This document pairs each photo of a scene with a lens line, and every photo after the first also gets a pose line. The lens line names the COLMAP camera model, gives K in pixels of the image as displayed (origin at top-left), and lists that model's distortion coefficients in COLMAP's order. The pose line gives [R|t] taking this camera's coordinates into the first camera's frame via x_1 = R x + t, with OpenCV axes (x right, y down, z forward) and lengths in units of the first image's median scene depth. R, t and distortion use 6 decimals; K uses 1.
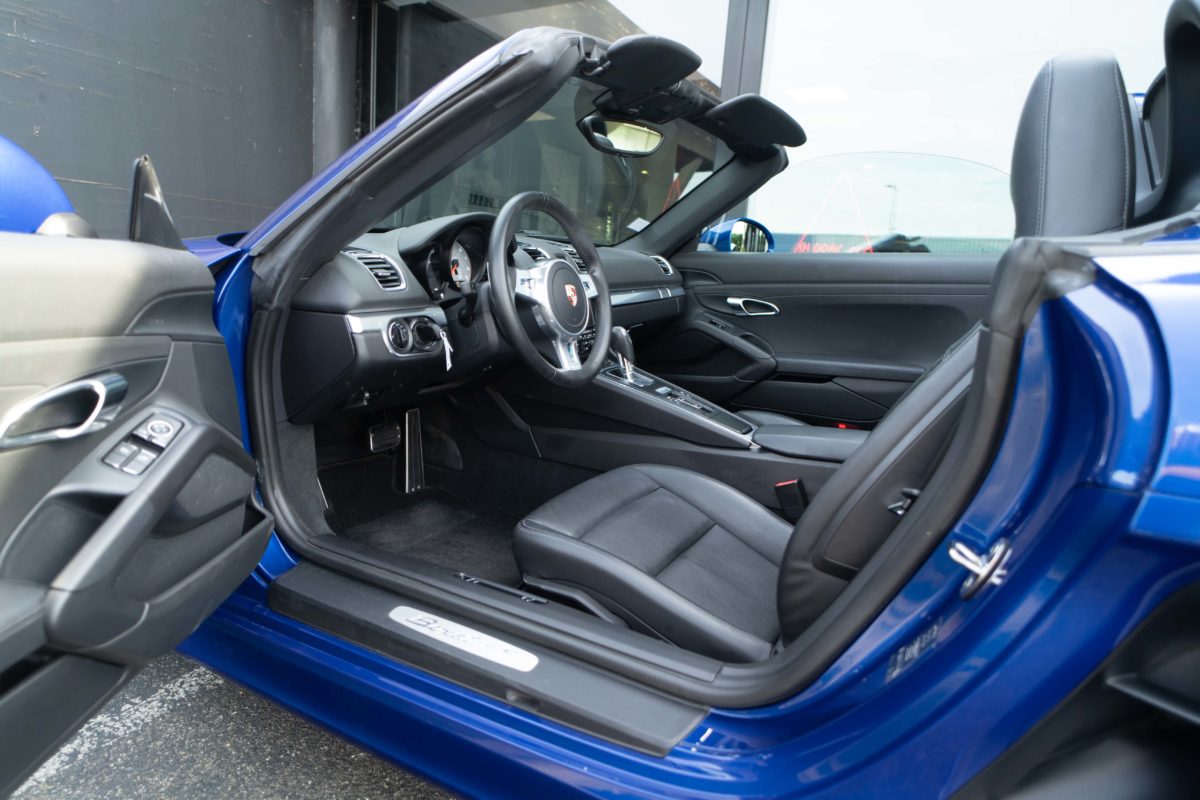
lens RADIAL K [[670.4, 0, 596.9], [0, 670.4, 400.6], [0, 0, 1]] dist [0.000998, 0.000323]
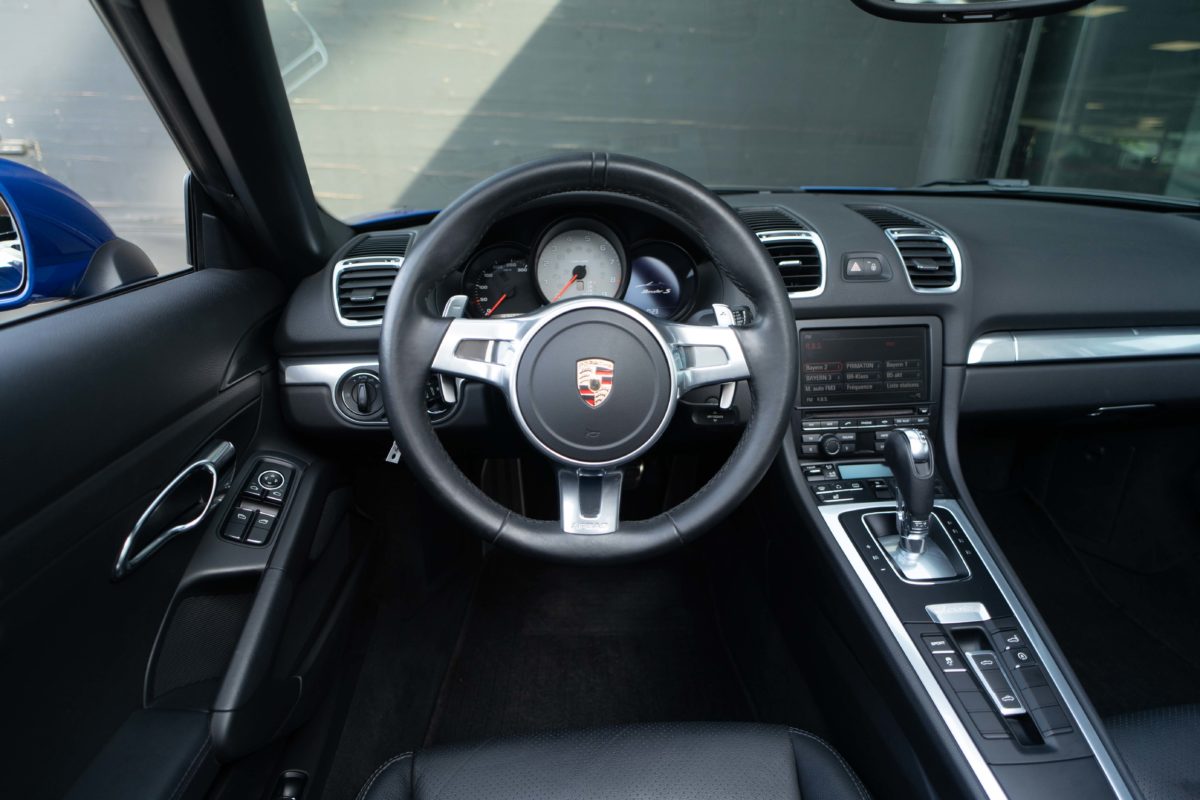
lens RADIAL K [[670.4, 0, 596.9], [0, 670.4, 400.6], [0, 0, 1]] dist [0.000998, 0.000323]
pose [[0.576327, 0.254008, -0.776741, 0.186194], [-0.163336, 0.967094, 0.195065, -0.133924], [0.800730, 0.014448, 0.598851, 0.410368]]
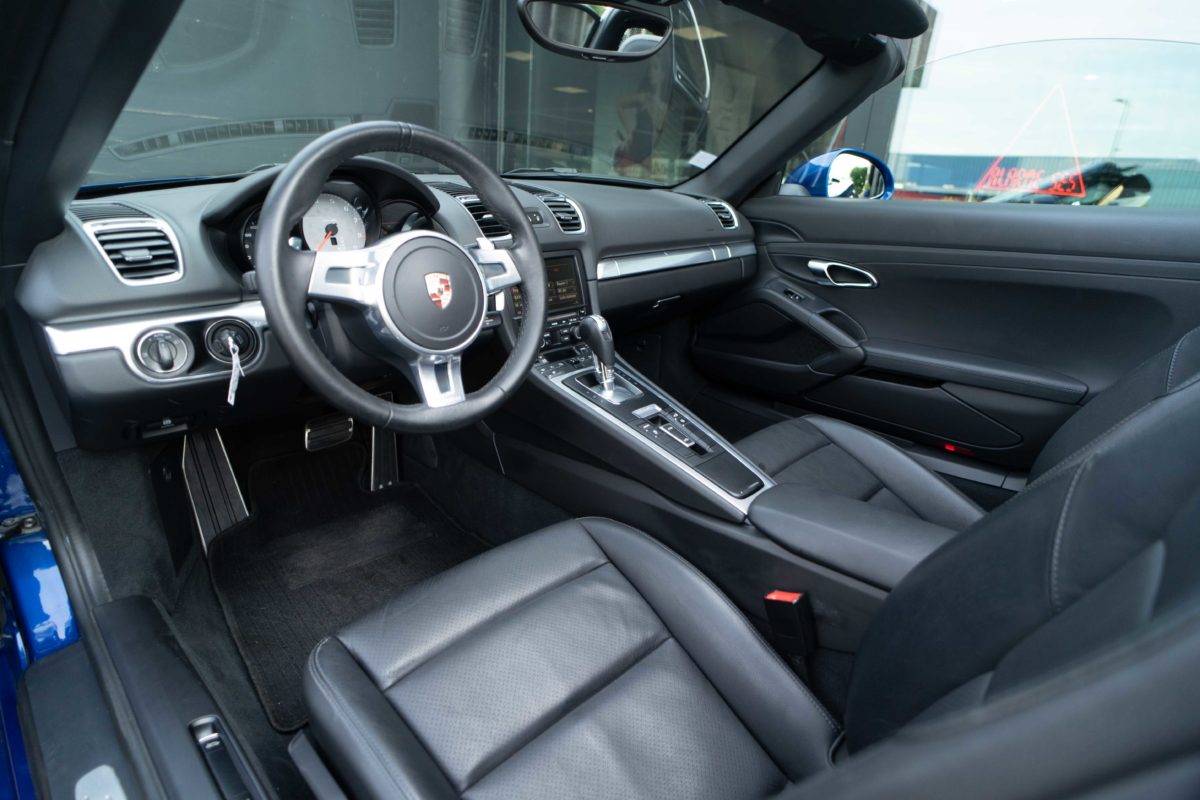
lens RADIAL K [[627.6, 0, 608.0], [0, 627.6, 395.8], [0, 0, 1]] dist [0.001808, -0.000189]
pose [[0.970973, 0.077354, -0.226334, 0.149176], [-0.050410, 0.991188, 0.122499, -0.078907], [0.233815, -0.107534, 0.966316, 0.254215]]
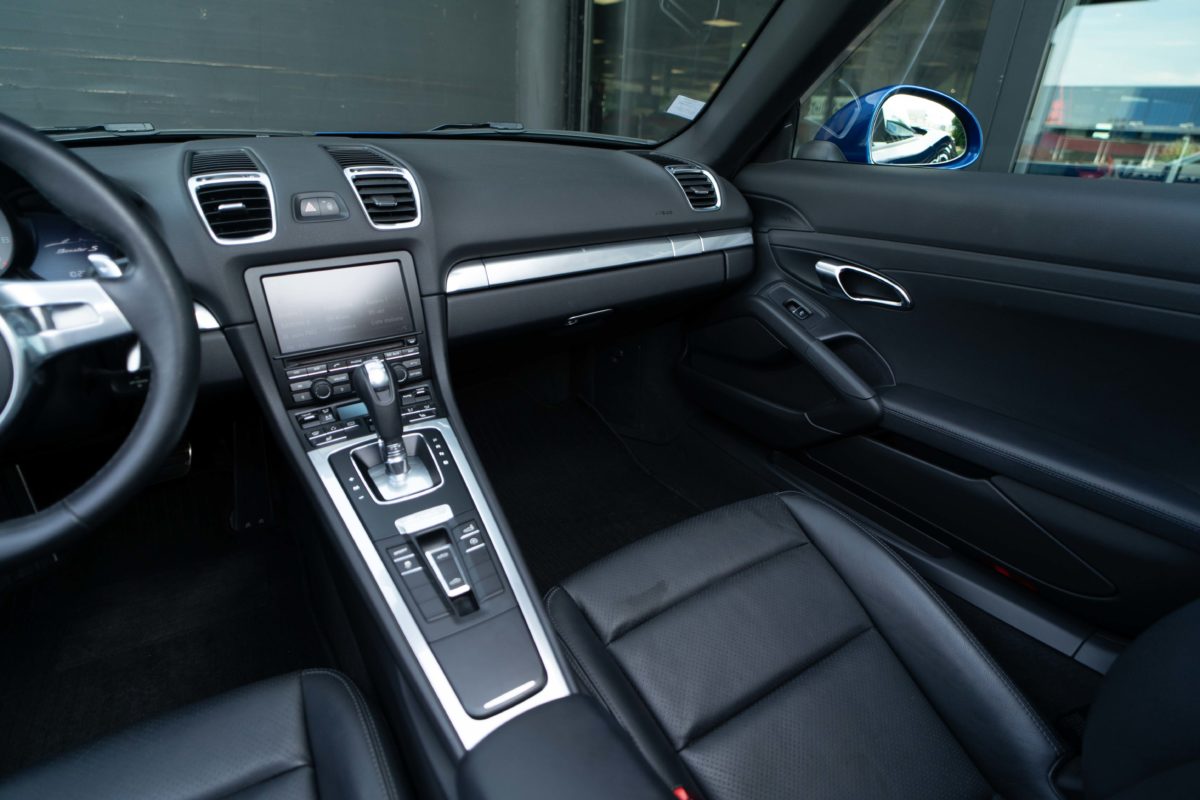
lens RADIAL K [[650.3, 0, 599.8], [0, 650.3, 410.4], [0, 0, 1]] dist [0.001077, 0.000678]
pose [[0.898835, 0.163905, -0.406486, 0.268505], [-0.079632, 0.973078, 0.216284, -0.137992], [0.430993, -0.162034, 0.887688, 0.481906]]
